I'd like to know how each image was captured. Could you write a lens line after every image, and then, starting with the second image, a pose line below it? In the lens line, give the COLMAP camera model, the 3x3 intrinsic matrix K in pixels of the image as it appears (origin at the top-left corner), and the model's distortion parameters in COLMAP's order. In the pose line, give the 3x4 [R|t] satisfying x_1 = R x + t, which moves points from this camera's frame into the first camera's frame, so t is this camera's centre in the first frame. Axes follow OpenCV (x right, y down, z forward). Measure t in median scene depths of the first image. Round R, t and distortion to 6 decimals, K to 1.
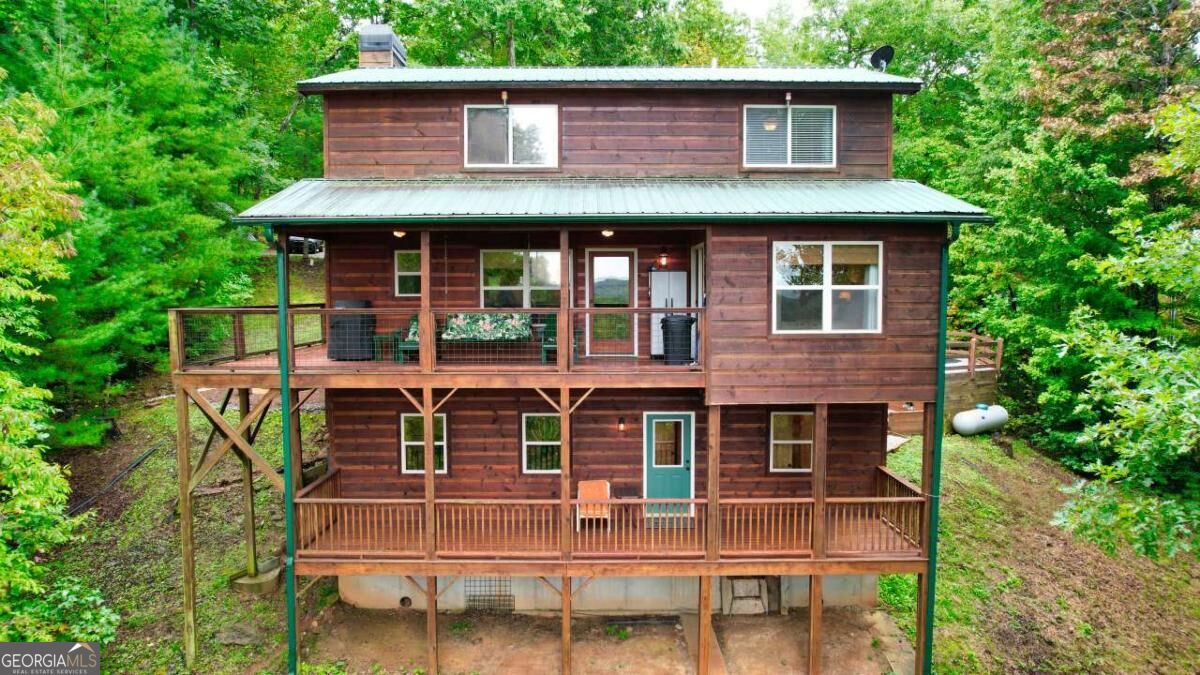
lens RADIAL K [[767.1, 0, 600.0], [0, 767.1, 337.5], [0, 0, 1]] dist [-0.071823, 0.064481]
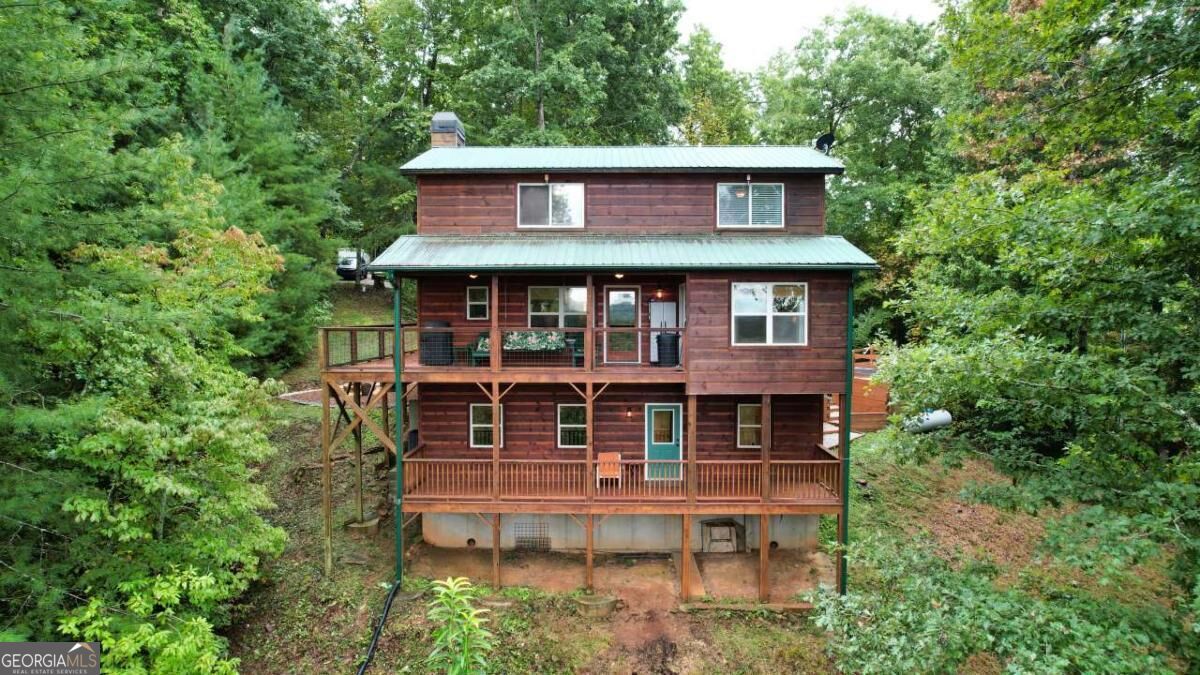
lens RADIAL K [[767.1, 0, 600.0], [0, 767.1, 337.5], [0, 0, 1]] dist [-0.071823, 0.064481]
pose [[0.999770, 0.002556, -0.021274, 0.004409], [-0.003178, 0.999567, -0.029247, 0.019857], [0.021190, 0.029308, 0.999346, -0.403121]]
